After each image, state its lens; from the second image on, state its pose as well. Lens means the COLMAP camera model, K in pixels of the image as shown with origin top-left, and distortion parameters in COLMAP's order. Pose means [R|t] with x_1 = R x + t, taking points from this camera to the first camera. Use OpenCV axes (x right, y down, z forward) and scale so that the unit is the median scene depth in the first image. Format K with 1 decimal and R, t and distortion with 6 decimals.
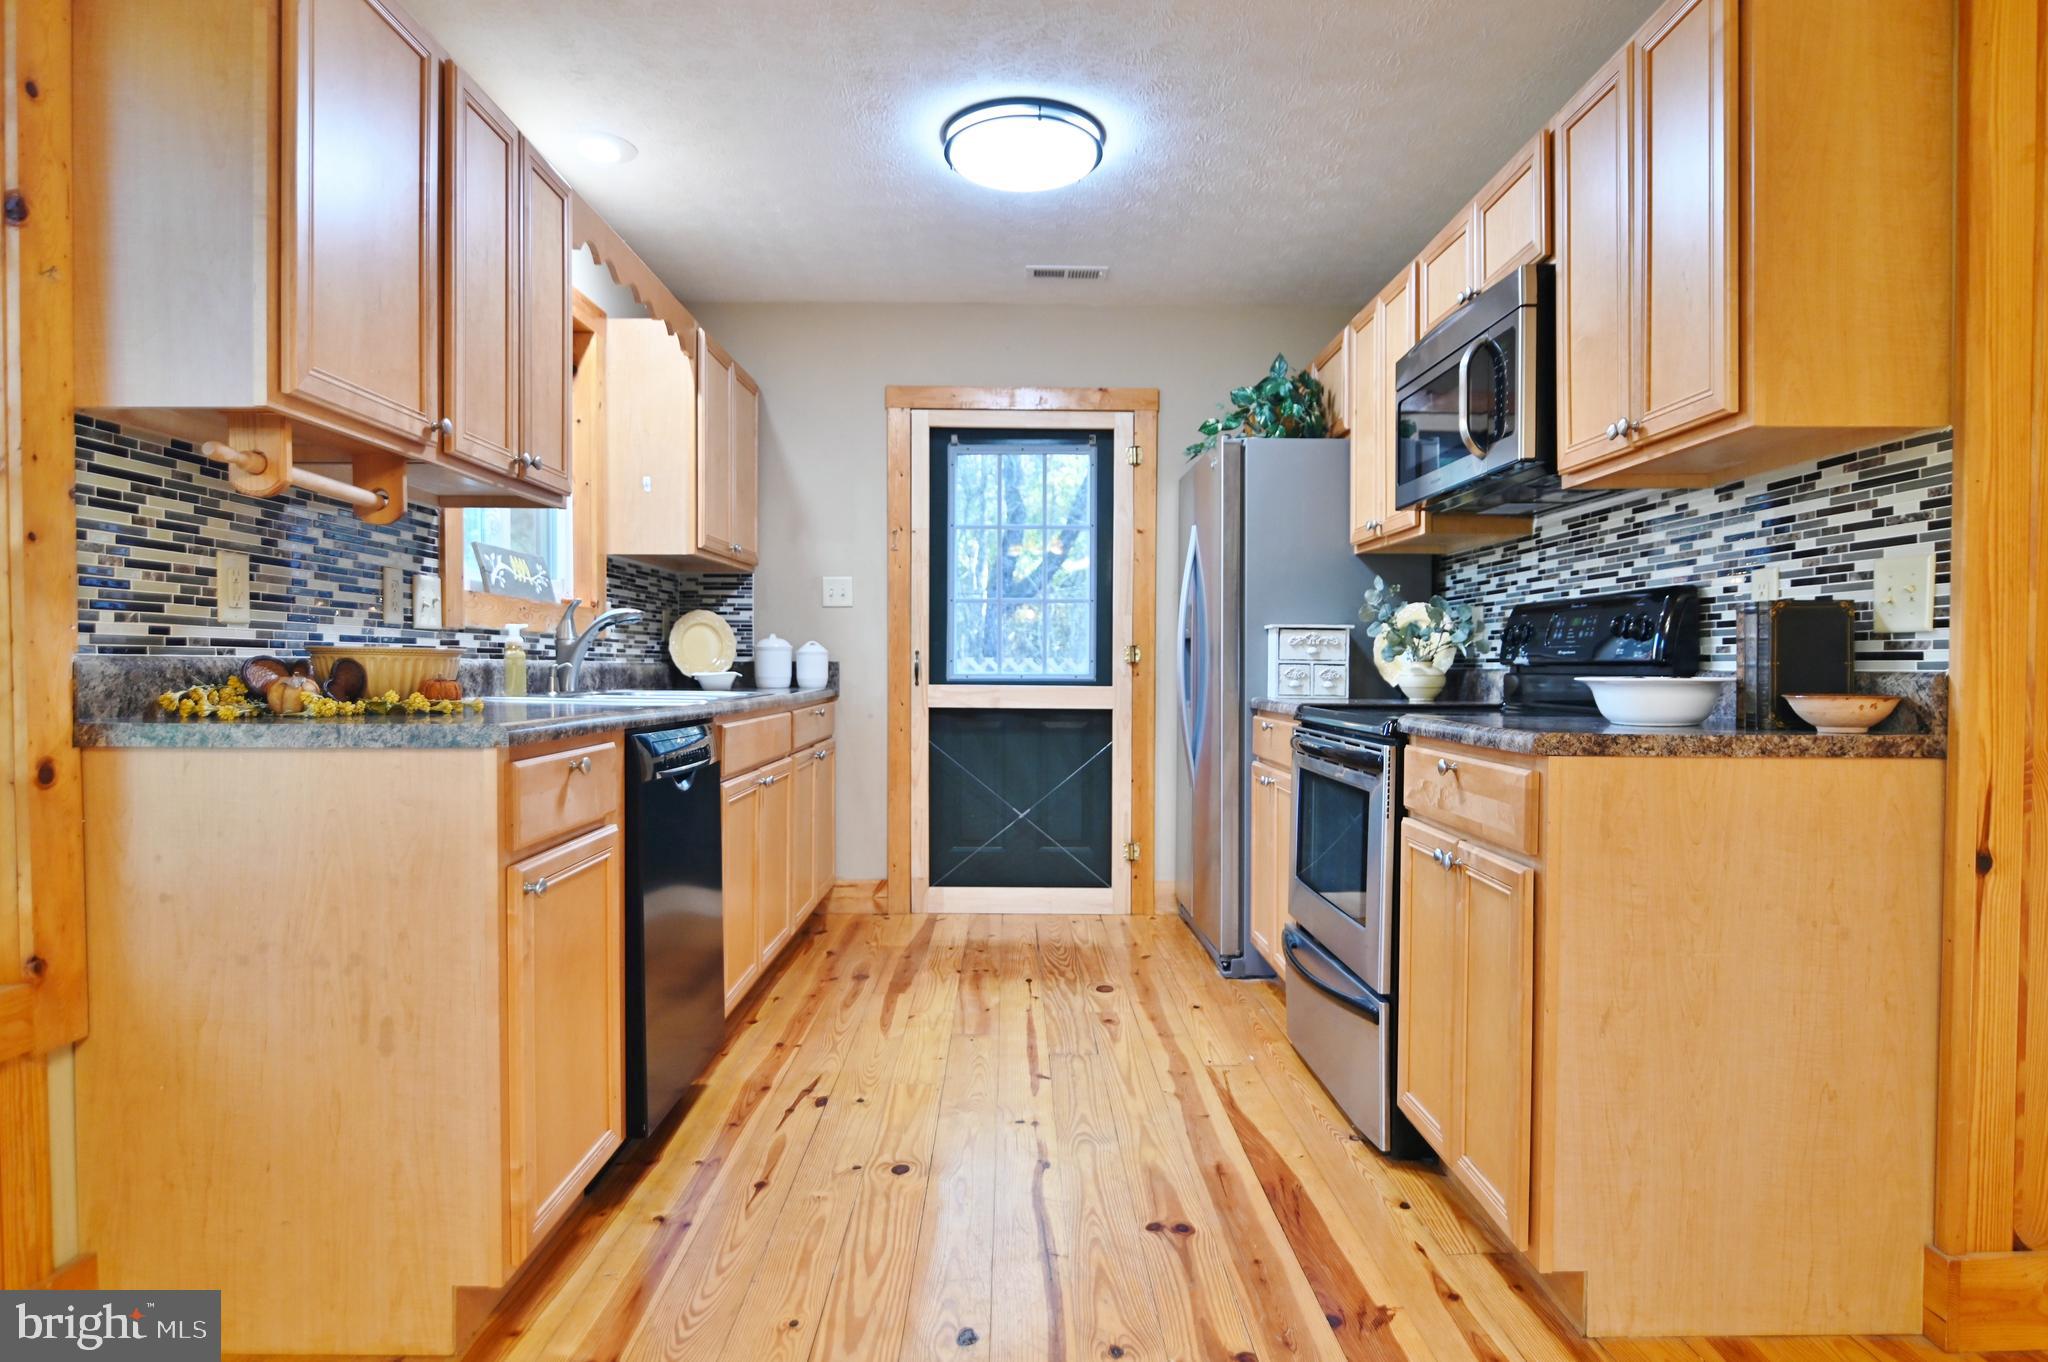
lens RADIAL K [[1173.9, 0, 1021.7], [0, 1173.9, 680.0], [0, 0, 1]] dist [-0.002953, 0.001289]
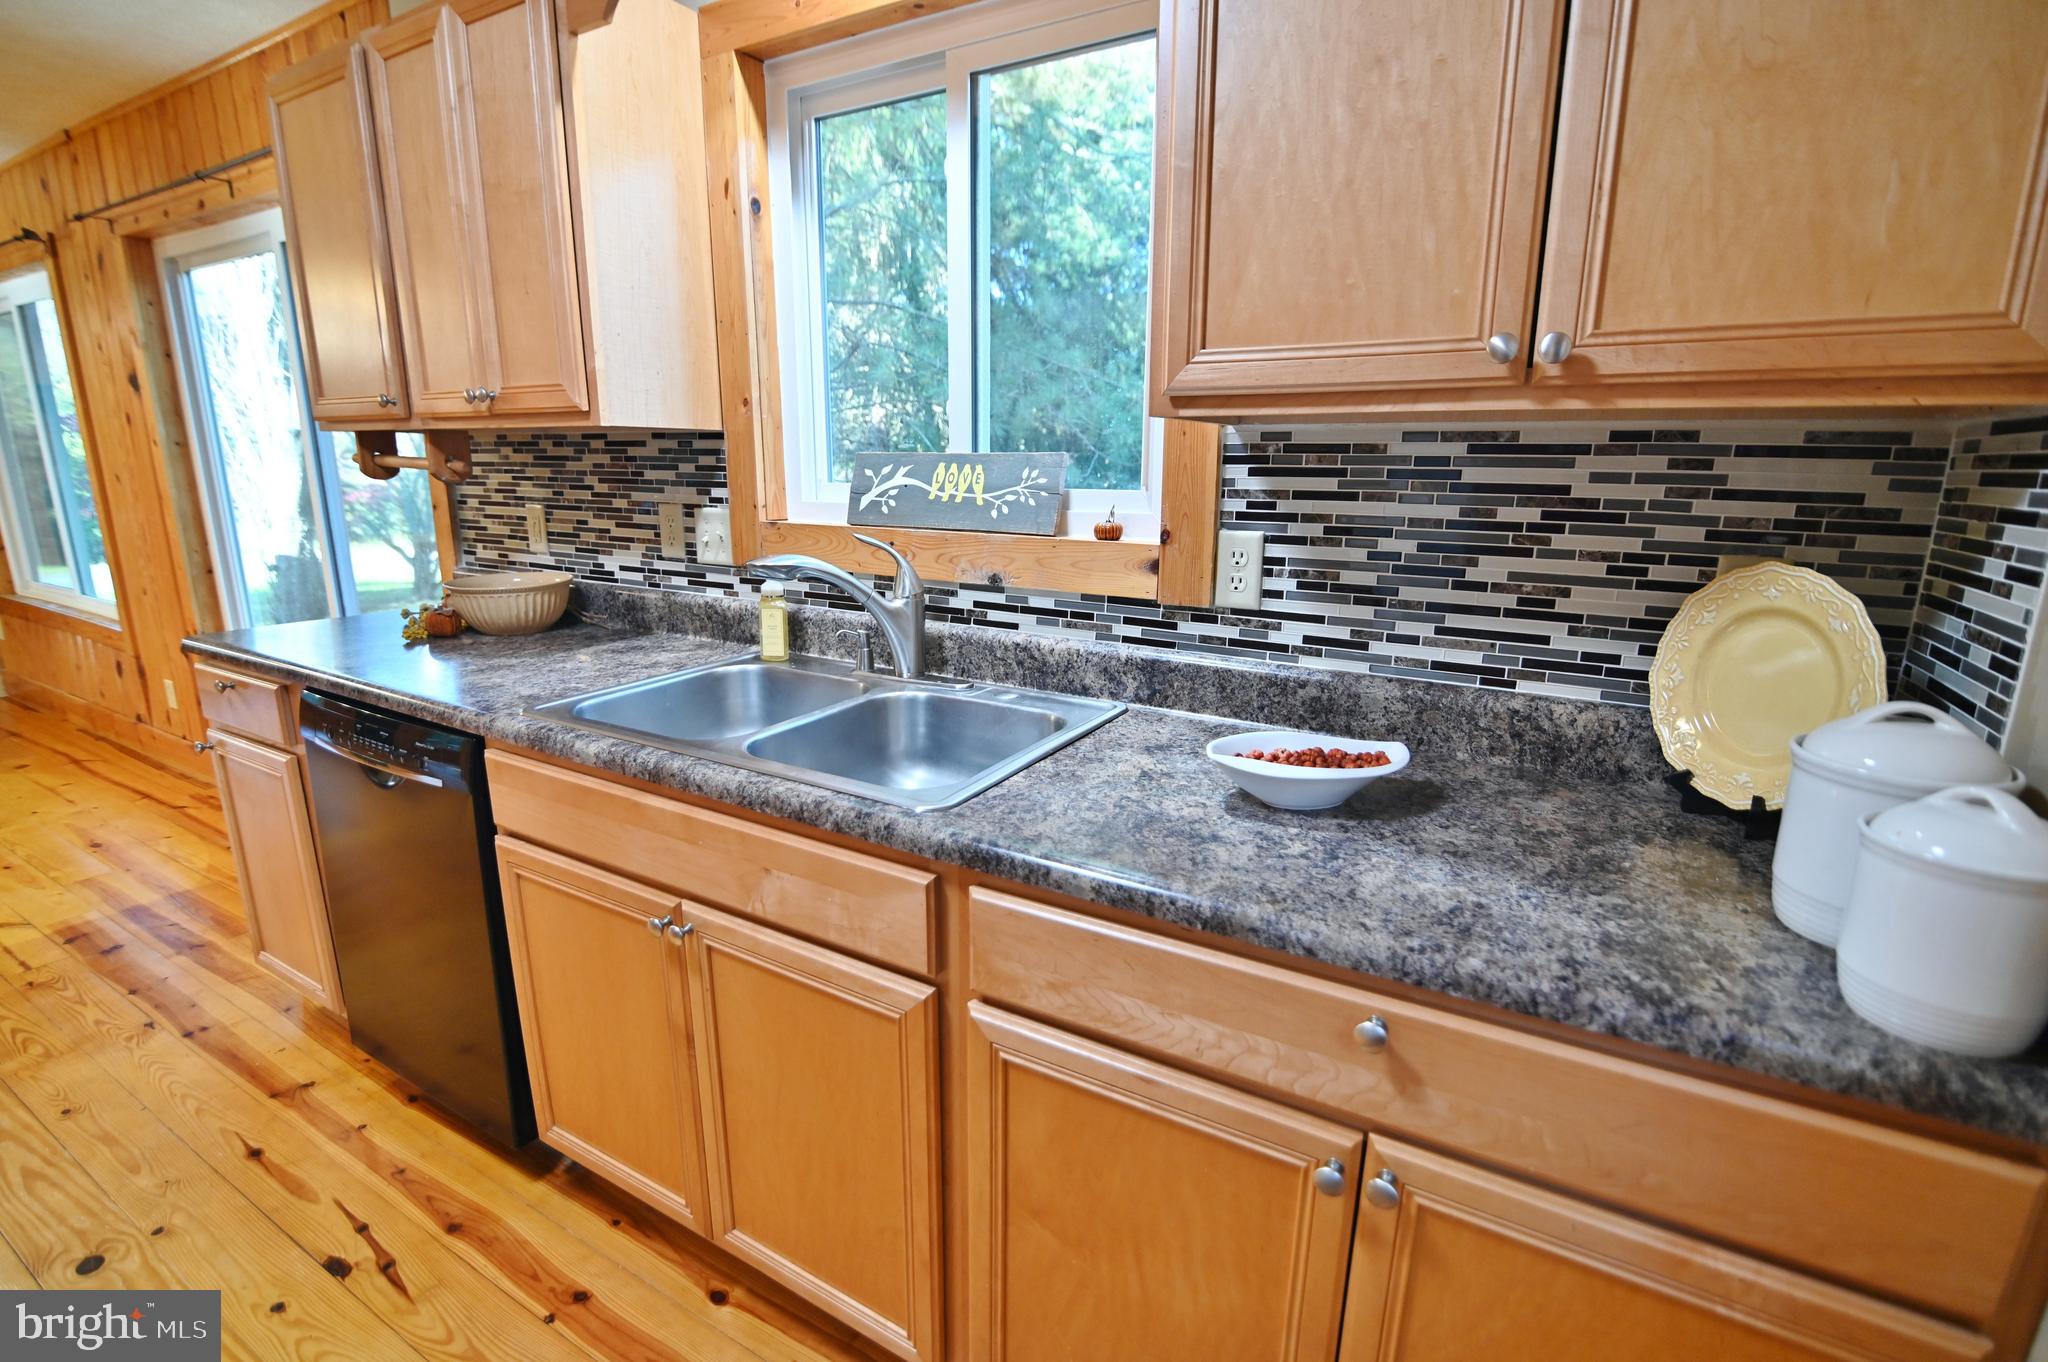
lens RADIAL K [[932.4, 0, 1023.6], [0, 932.4, 683.9], [0, 0, 1]] dist [-0.020560, 0.001723]
pose [[-0.509692, 0.195356, -0.837884, 0.016513], [-0.020060, 0.970917, 0.238575, -0.133654], [0.860123, 0.138408, -0.490950, 1.589785]]
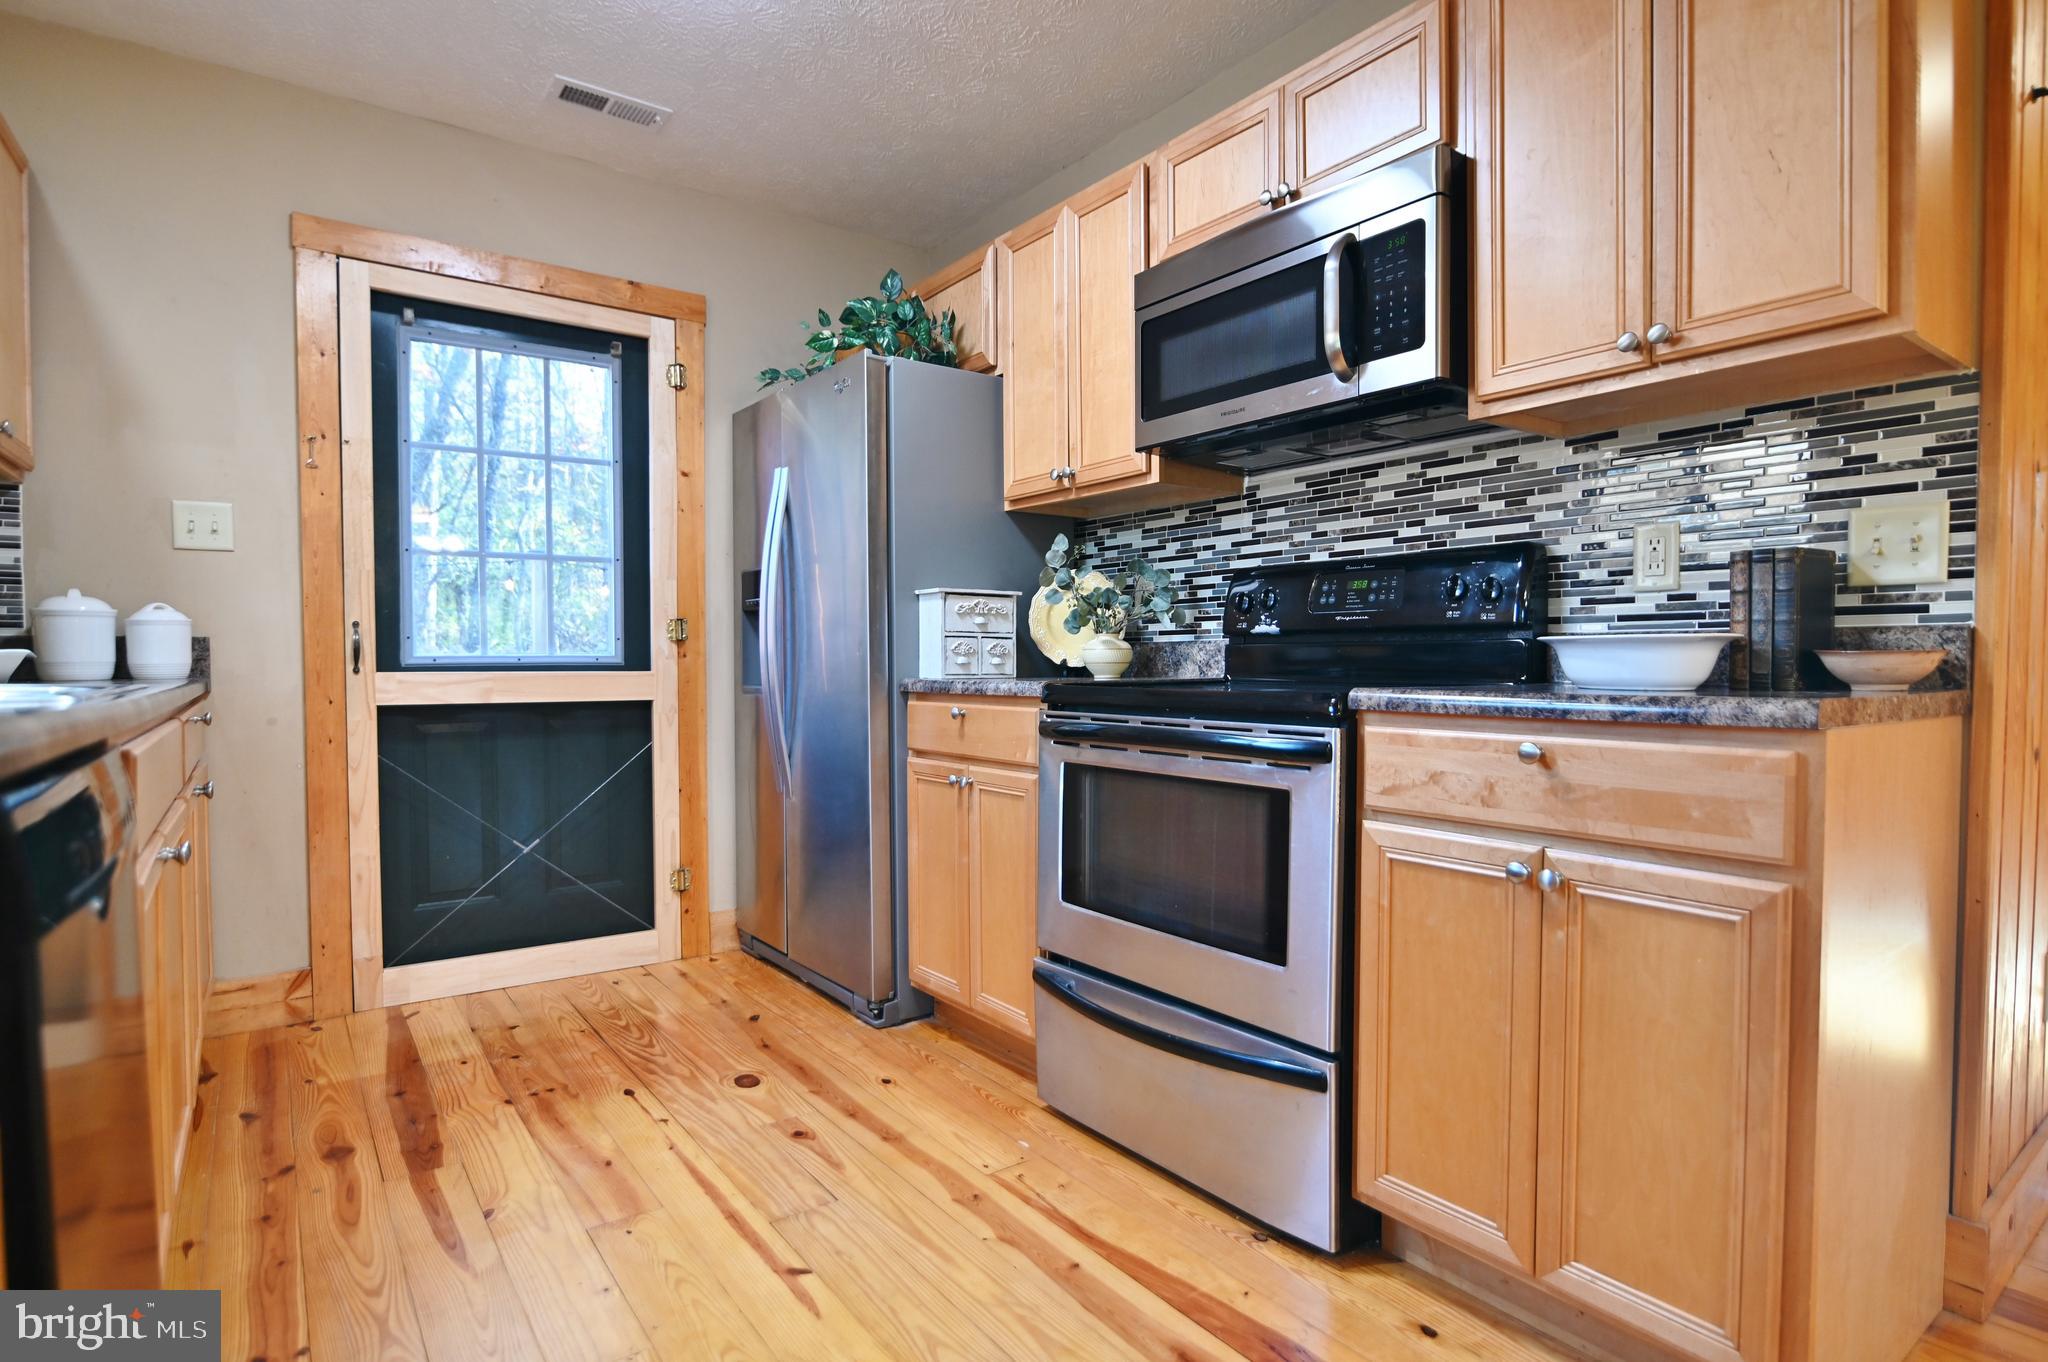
lens RADIAL K [[1055.0, 0, 1028.5], [0, 1055.0, 688.2], [0, 0, 1]] dist [-0.014299, 0.000074]
pose [[0.809454, -0.022132, 0.586766, -0.204228], [0.013695, 0.999729, 0.018814, 0.011401], [-0.587023, -0.007193, 0.809538, 0.456292]]
